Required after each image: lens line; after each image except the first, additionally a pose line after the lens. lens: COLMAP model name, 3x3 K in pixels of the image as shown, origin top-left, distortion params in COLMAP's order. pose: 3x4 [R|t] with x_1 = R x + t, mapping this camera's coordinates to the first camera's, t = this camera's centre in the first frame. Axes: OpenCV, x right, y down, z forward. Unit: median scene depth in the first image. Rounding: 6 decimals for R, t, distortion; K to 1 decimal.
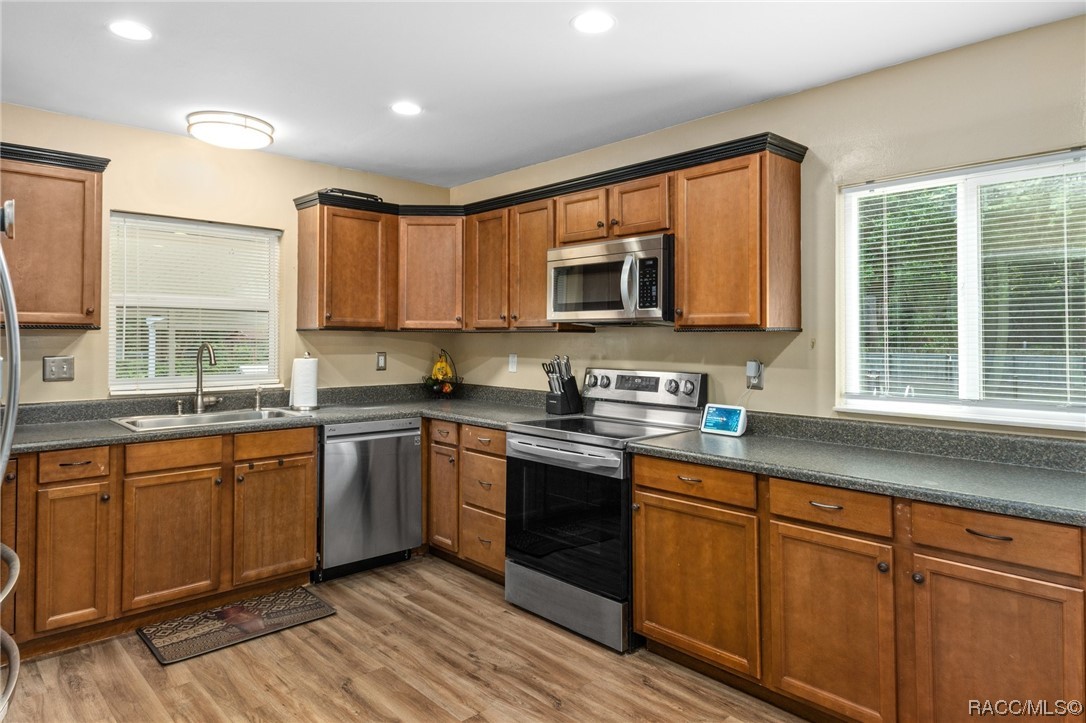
lens RADIAL K [[649.3, 0, 553.3], [0, 649.3, 332.9], [0, 0, 1]] dist [0.019863, -0.005554]
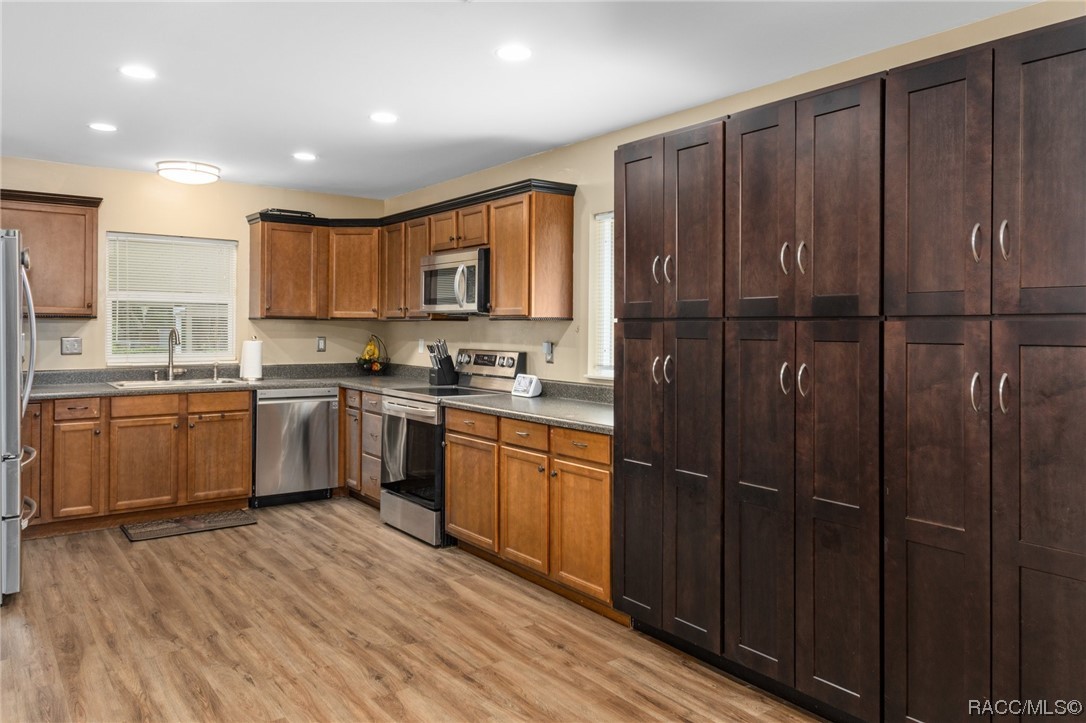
lens RADIAL K [[750.2, 0, 571.0], [0, 750.2, 329.6], [0, 0, 1]] dist [0.003615, 0.006552]
pose [[0.994846, 0.002246, -0.101369, 0.470055], [-0.001208, 0.999946, 0.010301, 0.001262], [0.101387, -0.010126, 0.994796, -0.492586]]
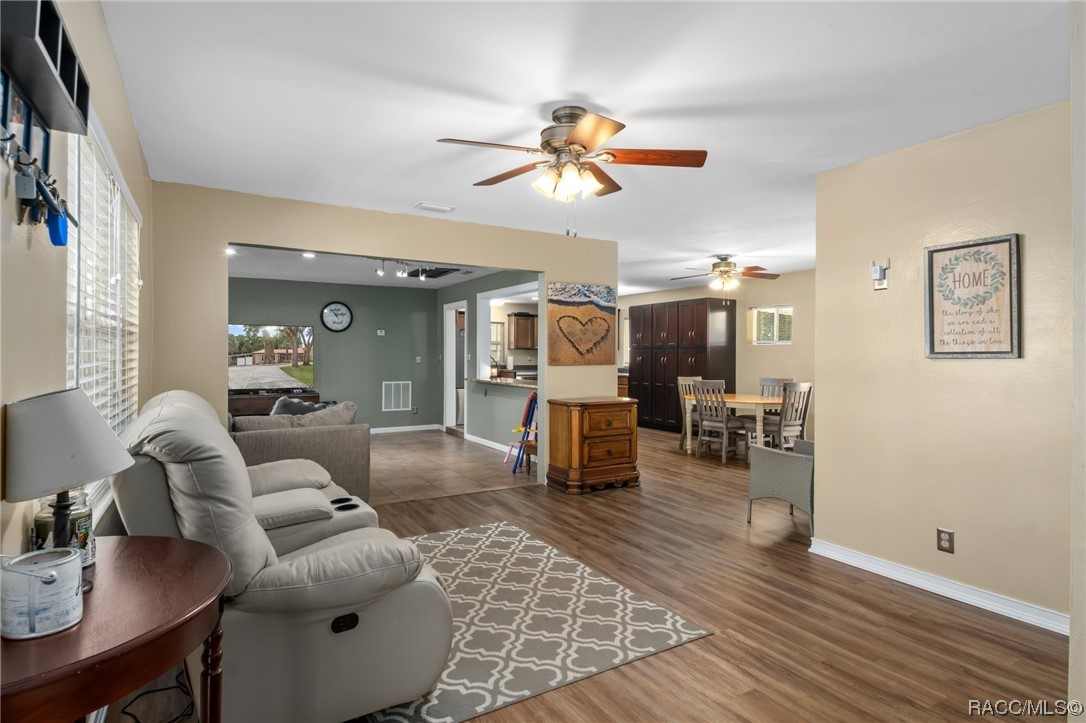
lens RADIAL K [[586.6, 0, 536.9], [0, 586.6, 352.2], [0, 0, 1]] dist [0.019828, -0.000787]
pose [[0.969807, -0.002909, -0.243856, 0.715794], [0.003352, 0.999993, 0.001403, 0.010554], [0.243851, -0.002178, 0.969810, -2.708908]]
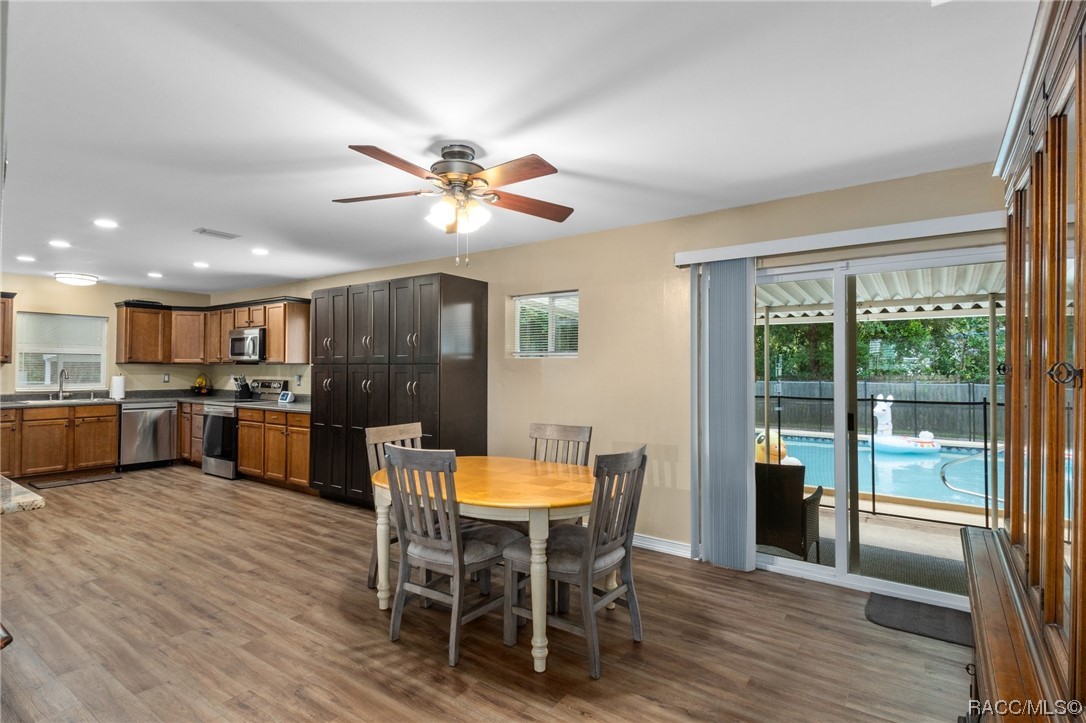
lens RADIAL K [[529.4, 0, 559.7], [0, 529.4, 359.5], [0, 0, 1]] dist [0.014694, -0.010447]
pose [[0.978997, 0.001269, 0.203870, 0.845048], [0.000582, 0.999959, -0.009017, -0.000642], [-0.203873, 0.008946, 0.978956, -1.265589]]
